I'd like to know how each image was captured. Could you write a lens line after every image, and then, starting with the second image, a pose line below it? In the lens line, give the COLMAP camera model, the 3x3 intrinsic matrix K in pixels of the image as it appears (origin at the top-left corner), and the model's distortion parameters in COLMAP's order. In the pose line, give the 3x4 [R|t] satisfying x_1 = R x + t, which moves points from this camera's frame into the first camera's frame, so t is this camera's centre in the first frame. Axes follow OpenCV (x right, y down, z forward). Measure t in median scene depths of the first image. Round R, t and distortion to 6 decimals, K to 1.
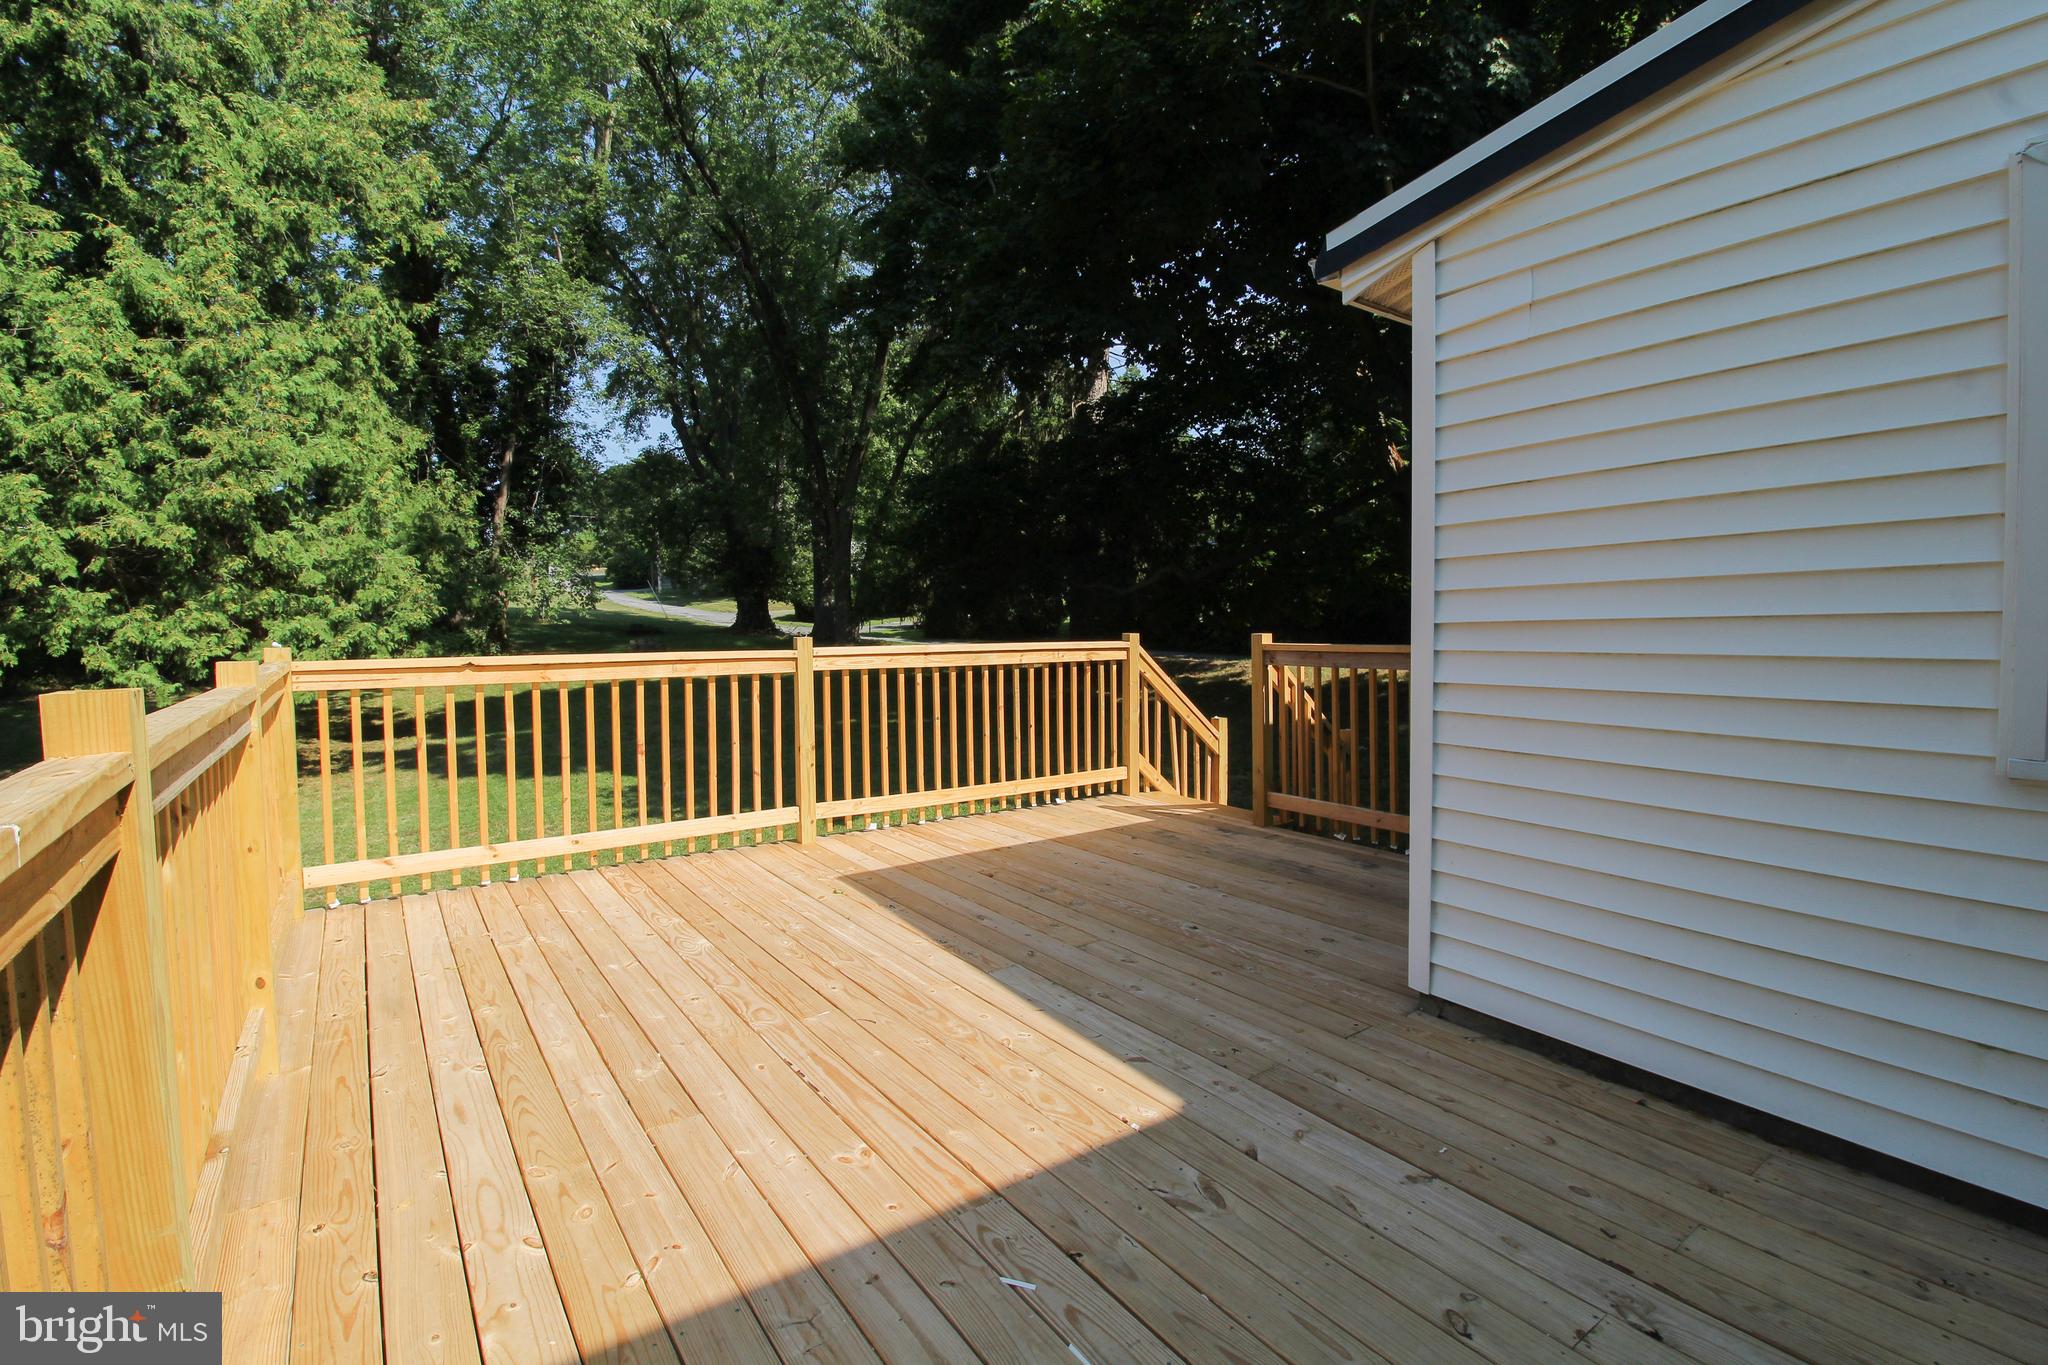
lens RADIAL K [[944.8, 0, 1037.1], [0, 944.8, 666.3], [0, 0, 1]] dist [-0.001193, -0.012223]
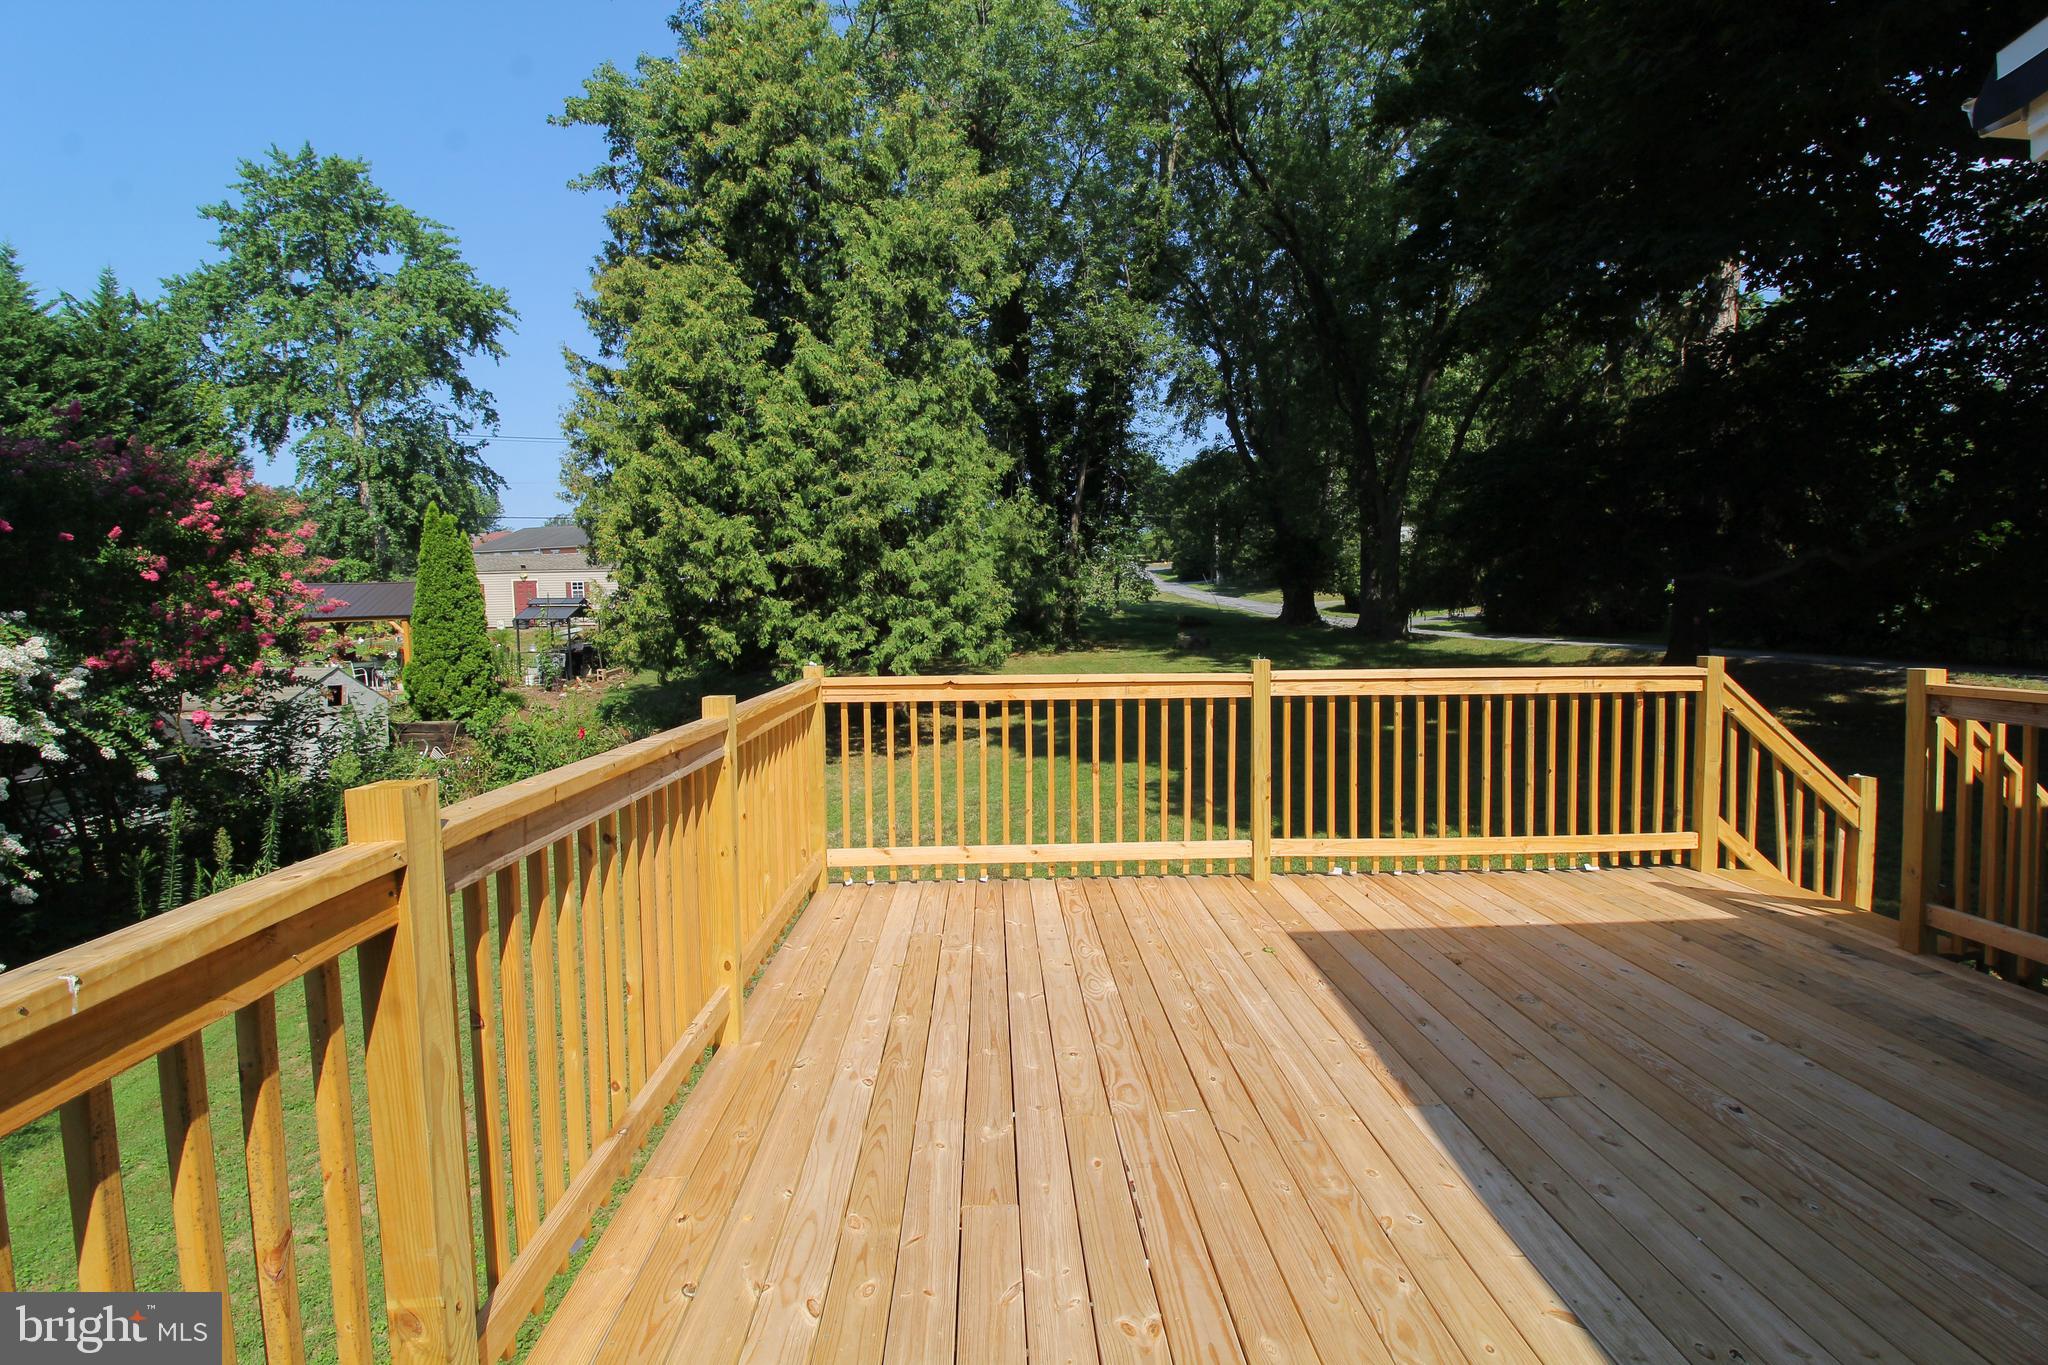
lens RADIAL K [[944.8, 0, 1034.7], [0, 944.8, 667.7], [0, 0, 1]] dist [-0.001193, -0.012223]
pose [[0.837894, 0.029222, -0.545051, 0.058975], [-0.021538, 0.999558, 0.020479, -0.030671], [0.545408, -0.005420, 0.838153, 0.084027]]
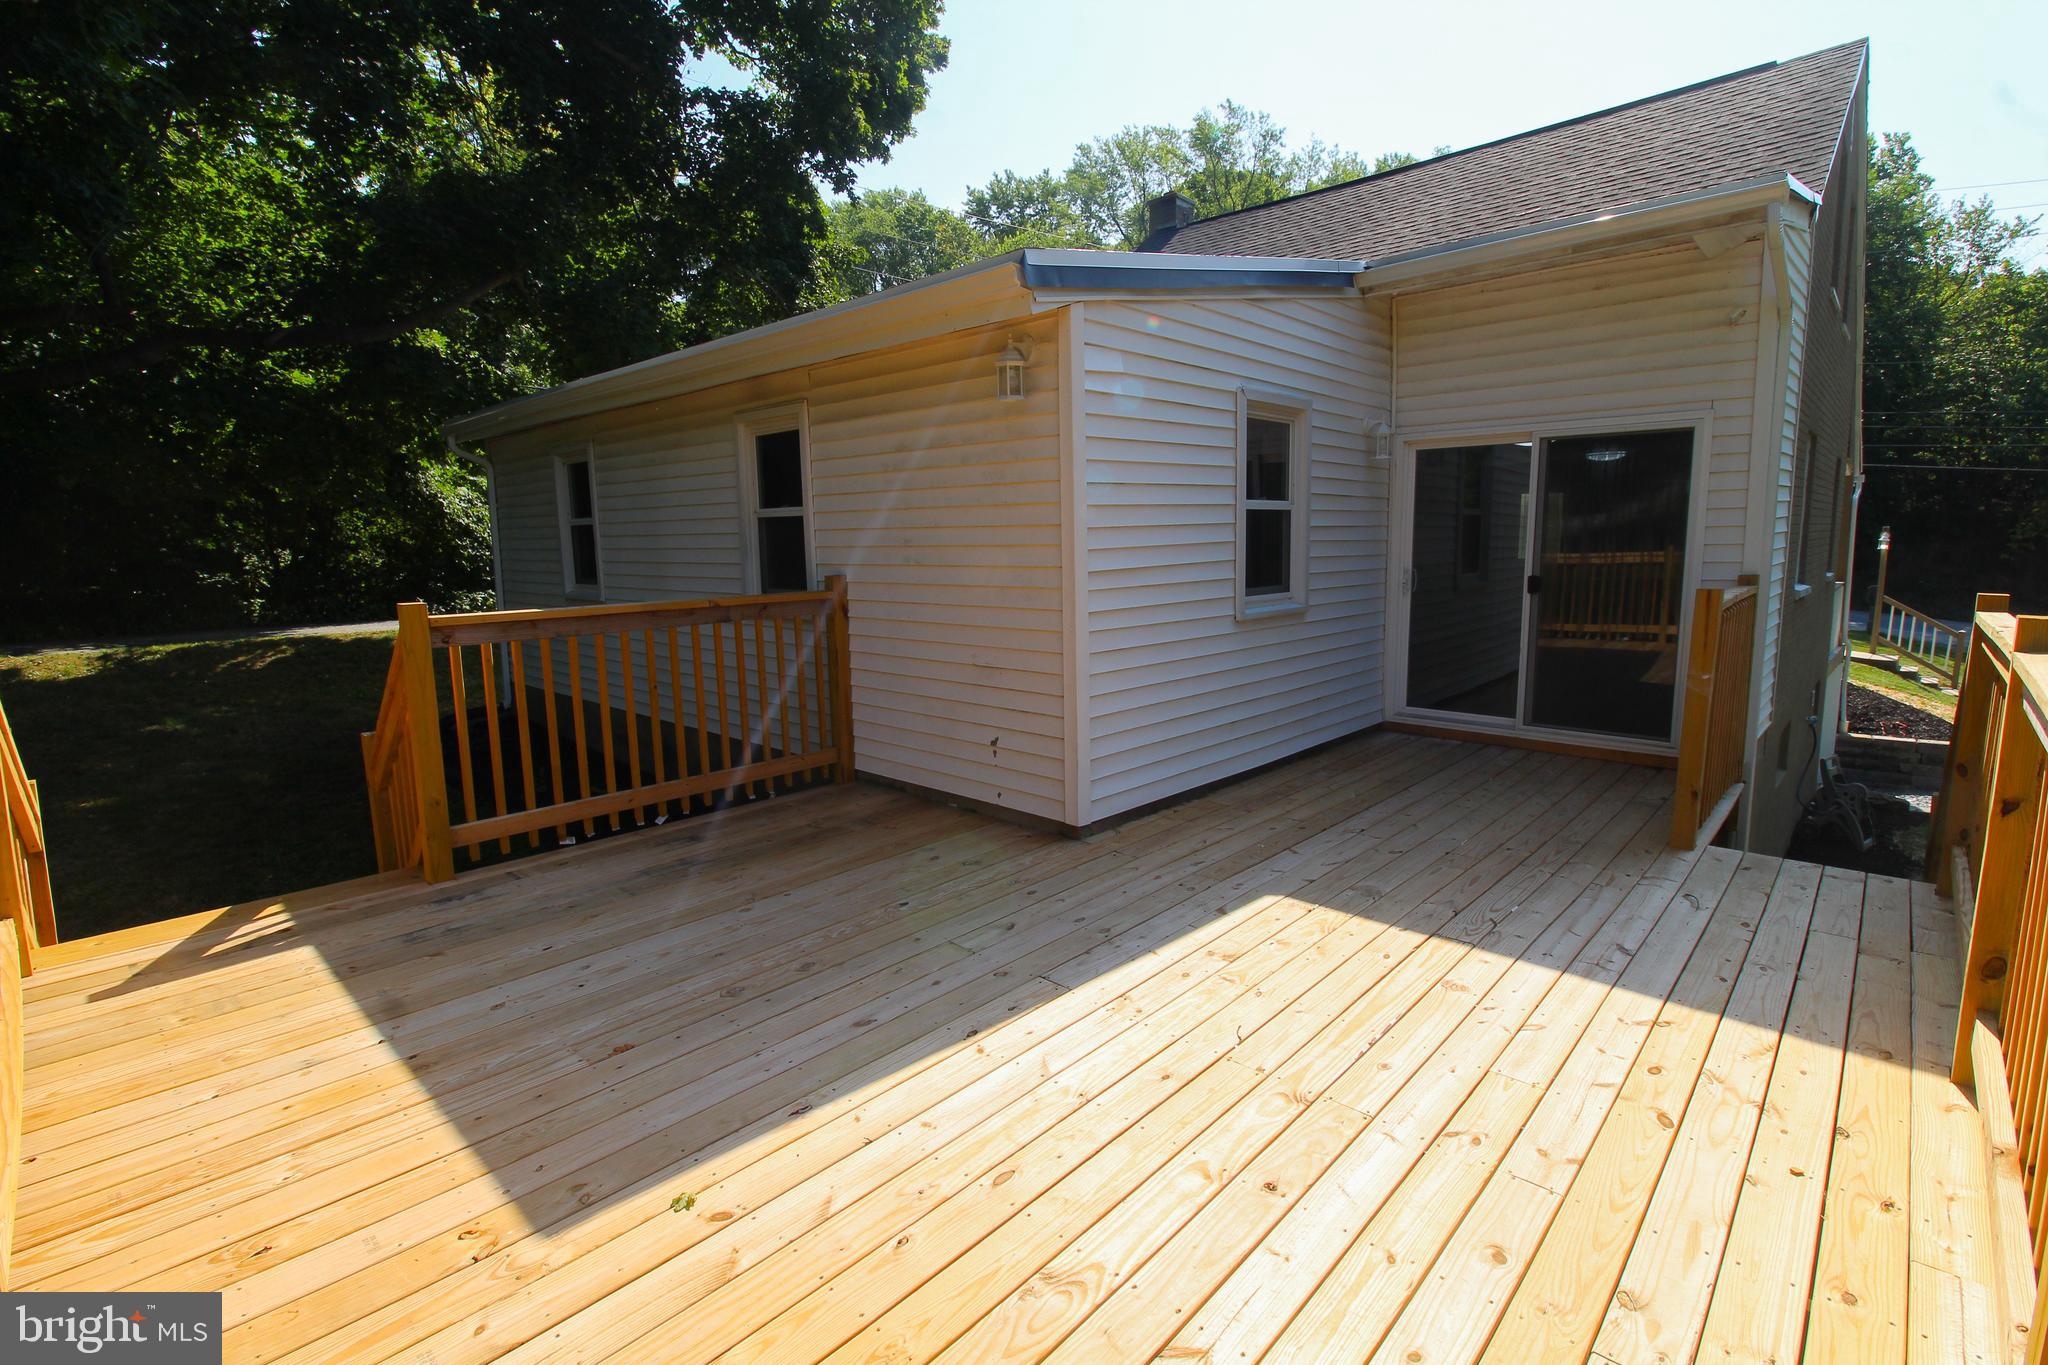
lens RADIAL K [[944.8, 0, 1027.4], [0, 944.8, 682.5], [0, 0, 1]] dist [-0.001193, -0.012223]
pose [[-0.199498, -0.132713, 0.970870, -0.444853], [0.062409, 0.987054, 0.147750, -0.044241], [-0.977909, 0.090067, -0.188633, 0.616354]]
